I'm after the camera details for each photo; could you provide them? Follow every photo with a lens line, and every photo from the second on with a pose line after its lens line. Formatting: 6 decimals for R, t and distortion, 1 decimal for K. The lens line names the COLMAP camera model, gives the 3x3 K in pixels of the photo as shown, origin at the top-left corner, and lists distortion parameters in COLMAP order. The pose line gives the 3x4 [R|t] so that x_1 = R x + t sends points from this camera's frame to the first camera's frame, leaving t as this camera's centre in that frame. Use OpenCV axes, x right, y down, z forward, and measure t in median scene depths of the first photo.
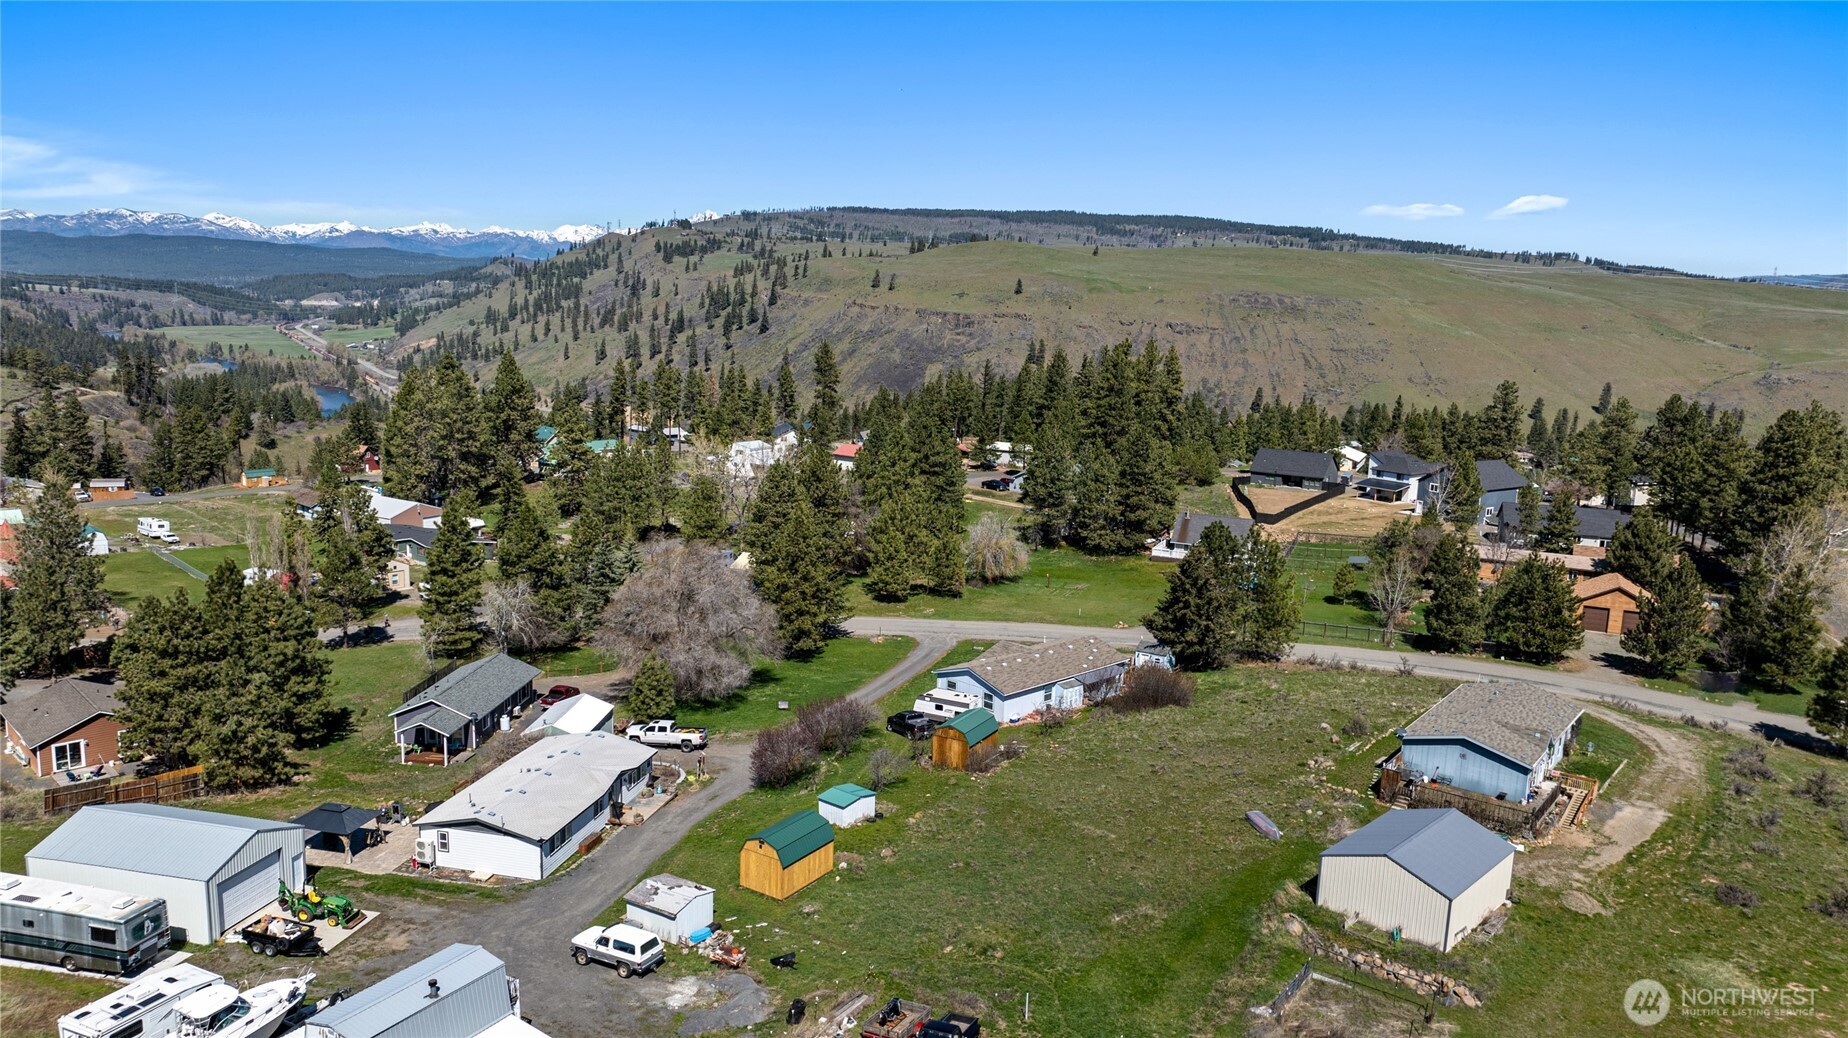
lens RADIAL K [[1299.7, 0, 924.0], [0, 1299.7, 519.0], [0, 0, 1]] dist [-0.019528, -0.001886]
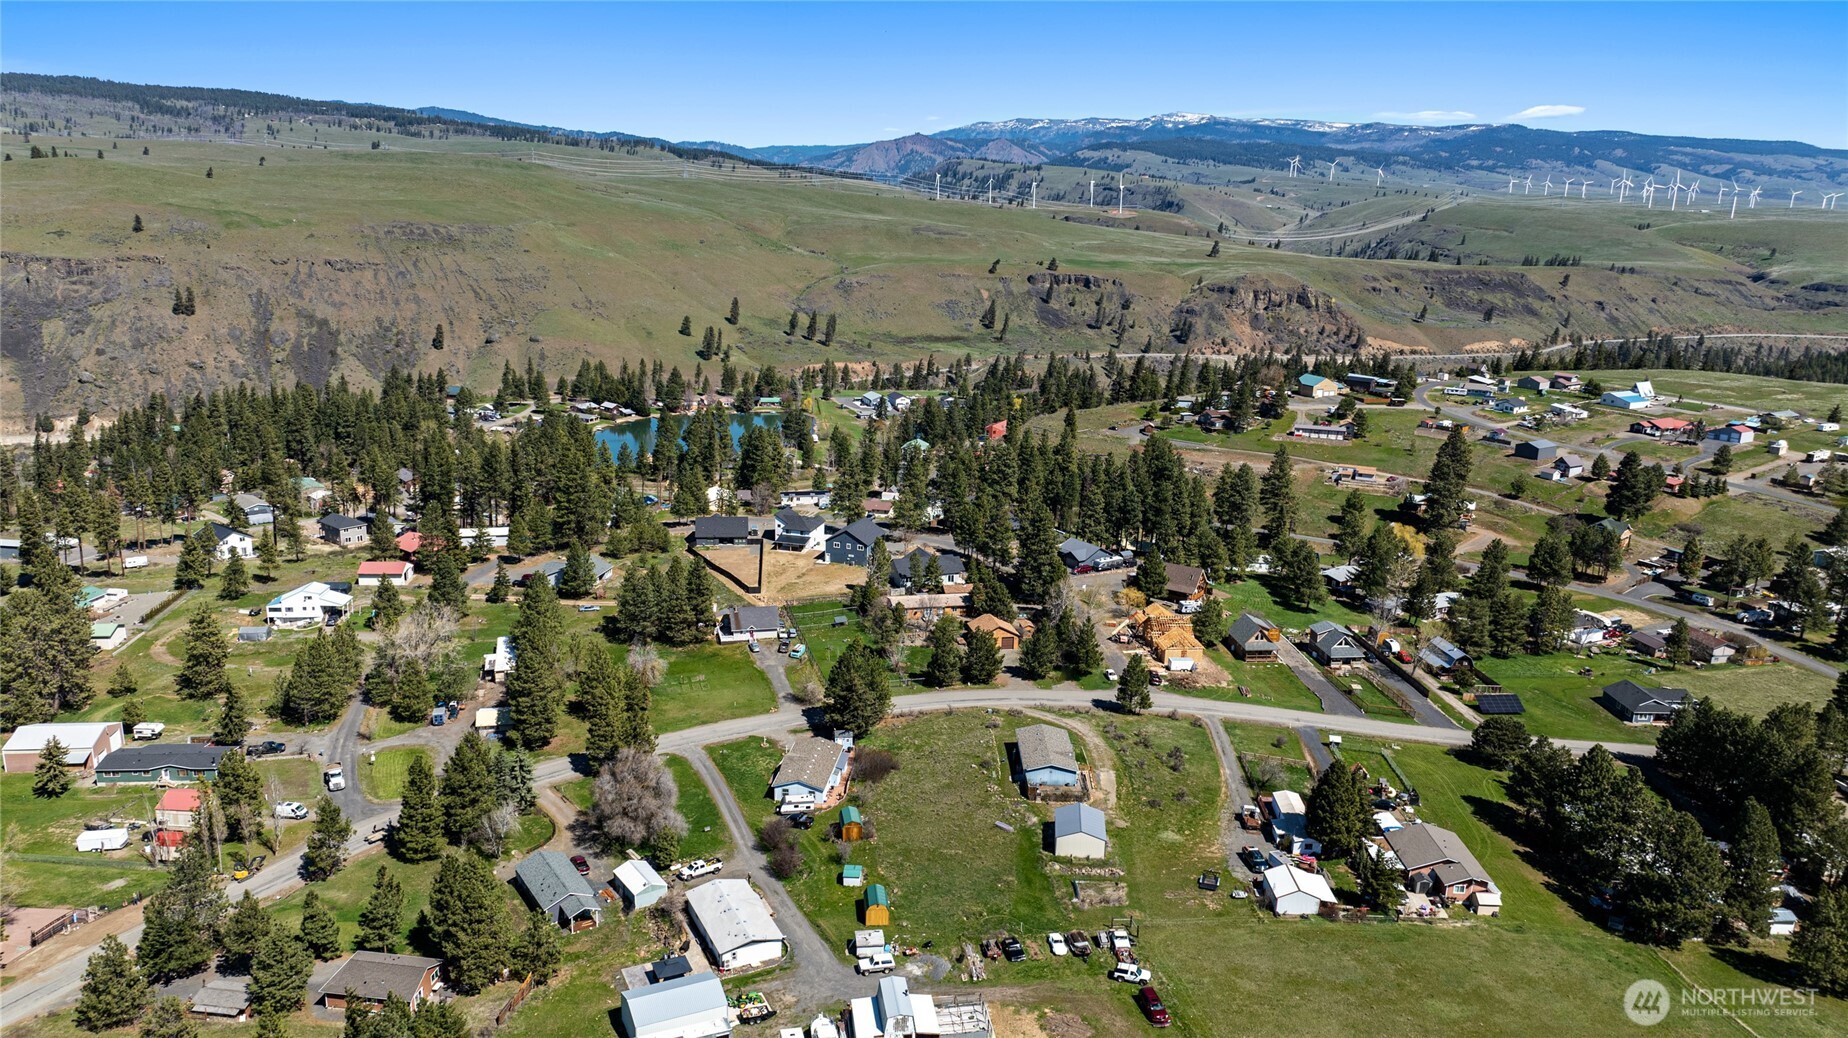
lens RADIAL K [[1299.7, 0, 924.0], [0, 1299.7, 519.0], [0, 0, 1]] dist [-0.019528, -0.001886]
pose [[0.780715, -0.167488, 0.602023, -0.075139], [0.106211, 0.984959, 0.136288, -0.041714], [-0.615794, -0.042461, 0.786762, -0.048756]]
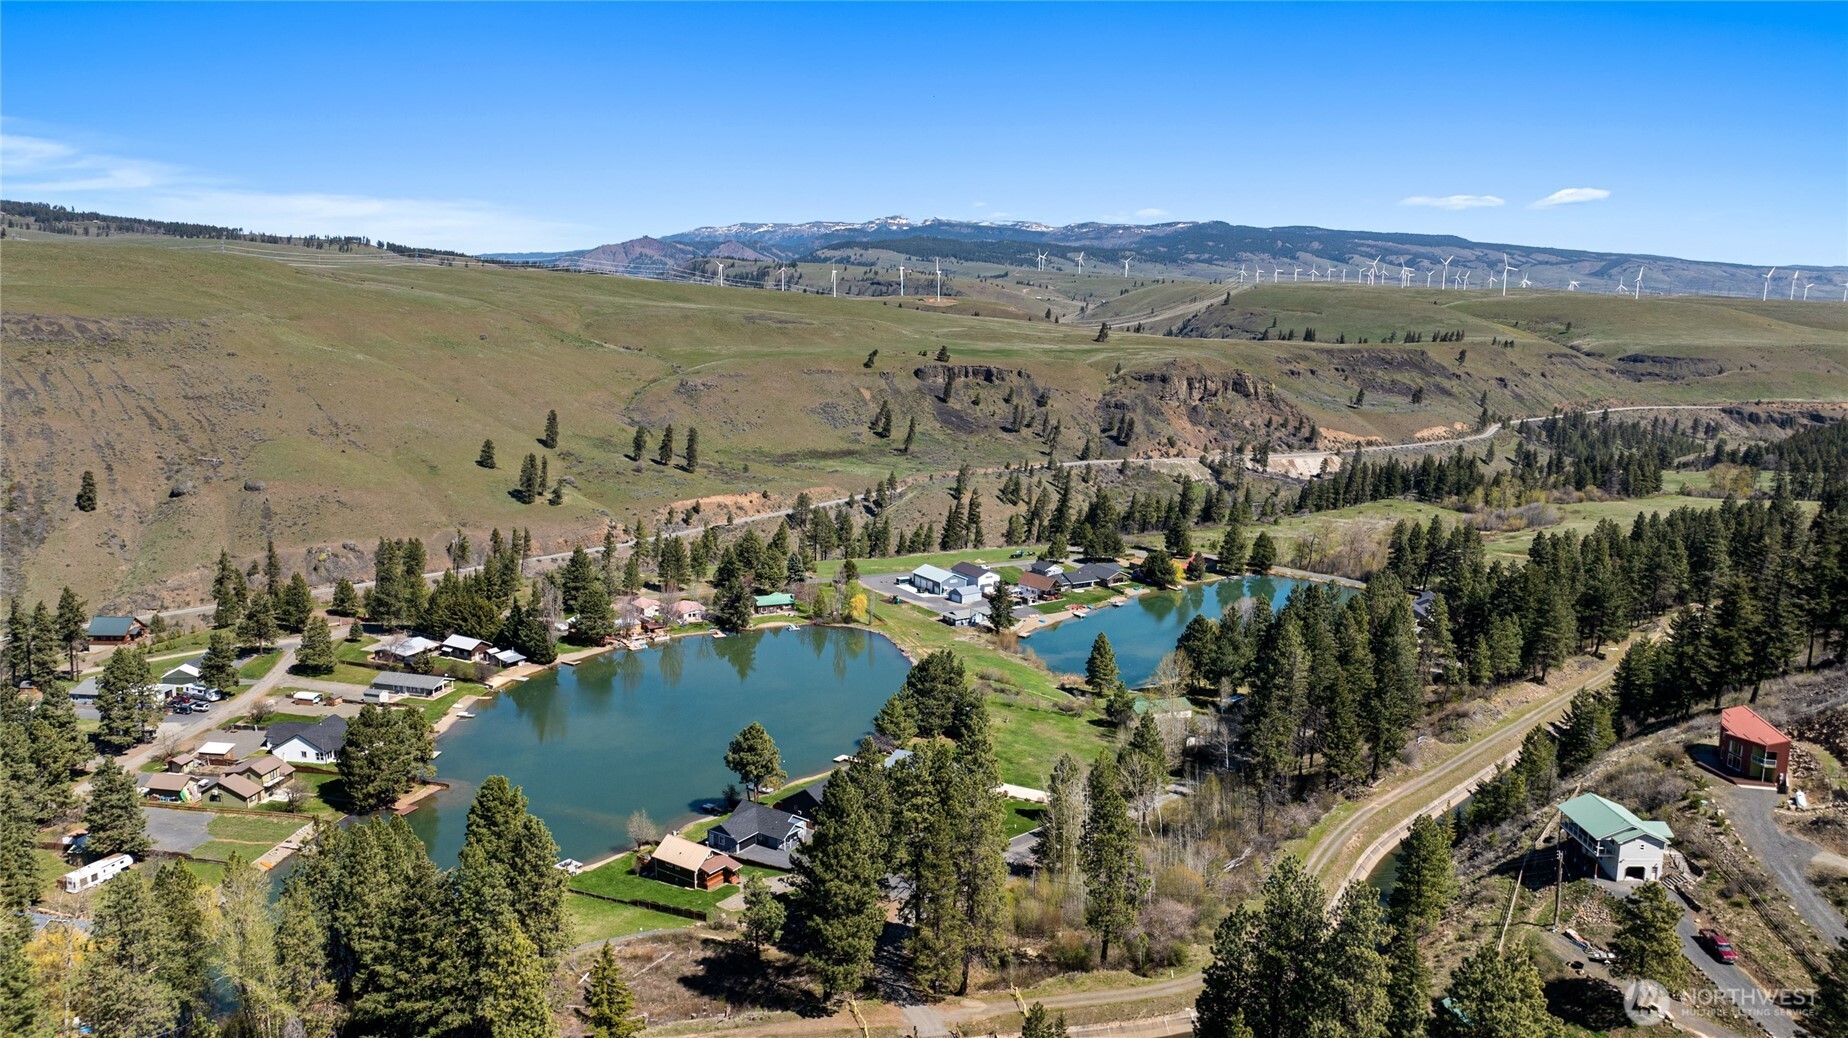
lens RADIAL K [[1293.6, 0, 924.0], [0, 1293.6, 519.0], [0, 0, 1]] dist [-0.035154, 0.034592]
pose [[0.629344, -0.160750, 0.760320, 0.029303], [0.146803, 0.985349, 0.086813, -0.062629], [-0.763135, 0.056982, 0.643722, 0.240989]]
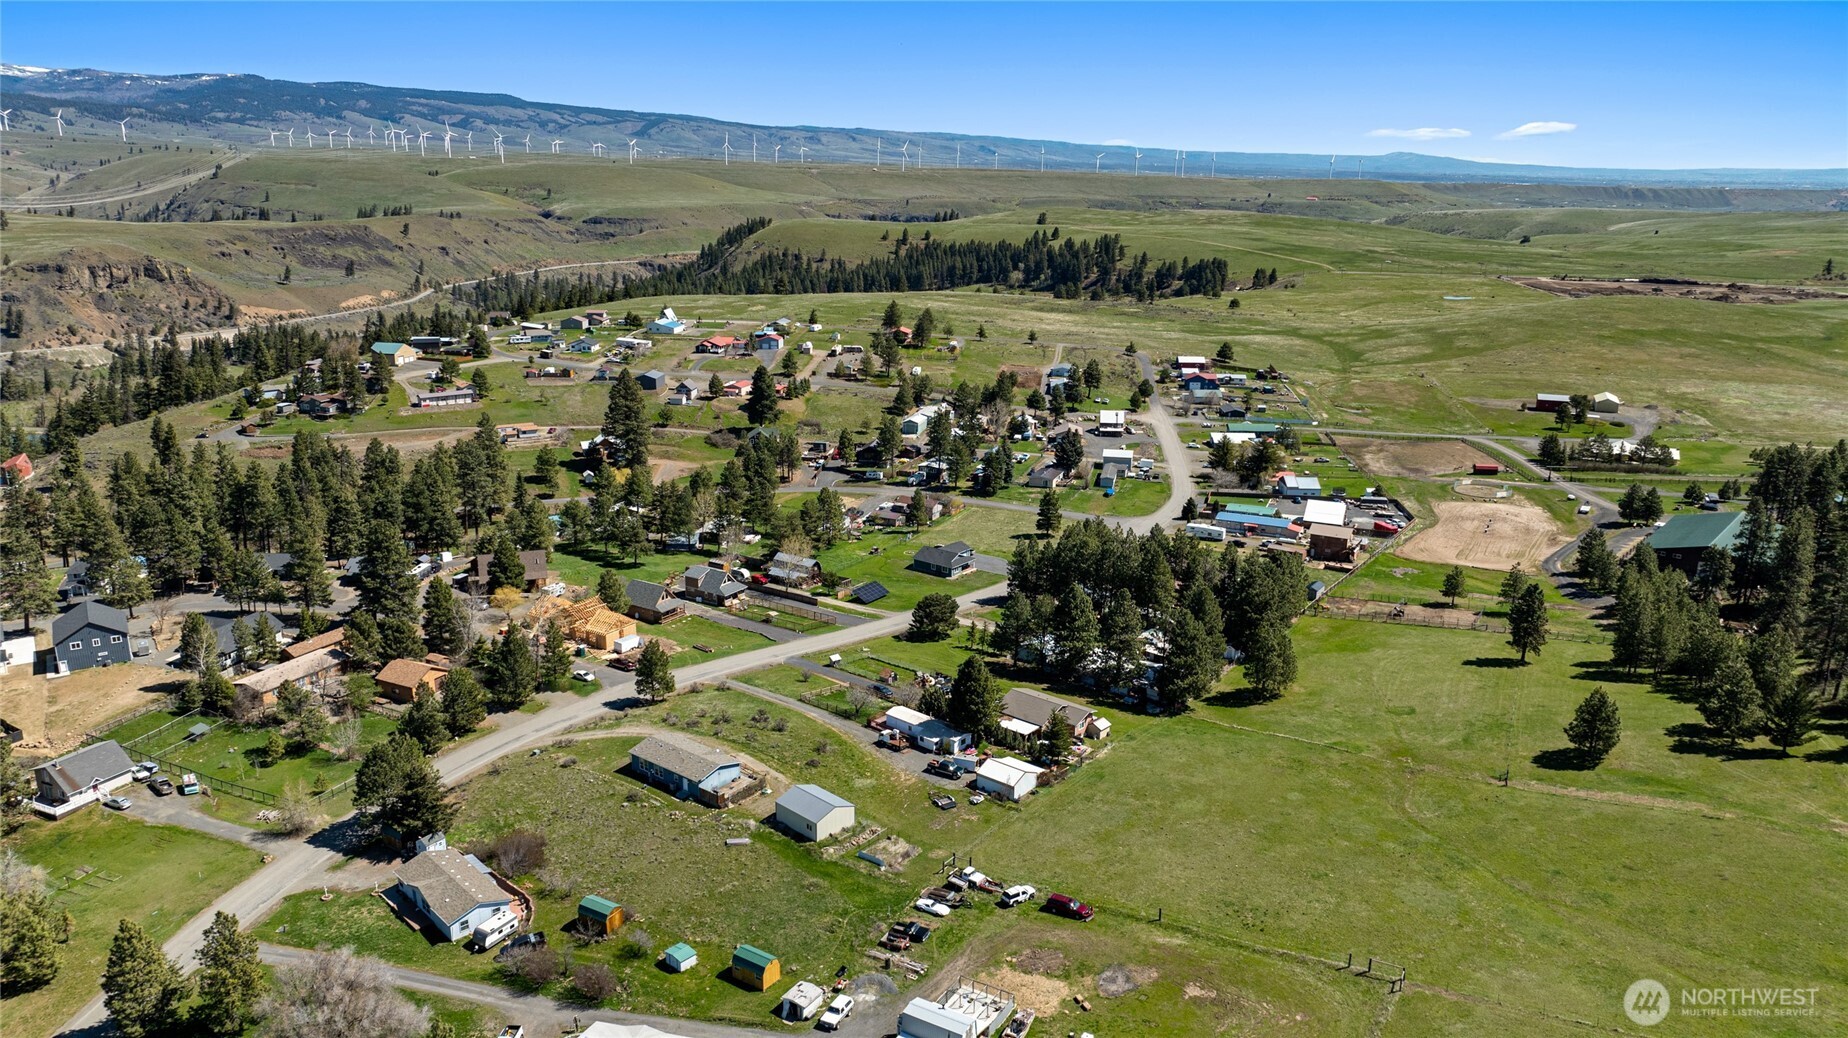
lens RADIAL K [[1308.1, 0, 948.4], [0, 1308.1, 523.1], [0, 0, 1]] dist [-0.098366, 0.098731]
pose [[-0.001830, -0.302876, 0.953028, -0.104831], [0.162216, 0.940317, 0.299148, -0.054650], [-0.986754, 0.155144, 0.047410, 0.027458]]
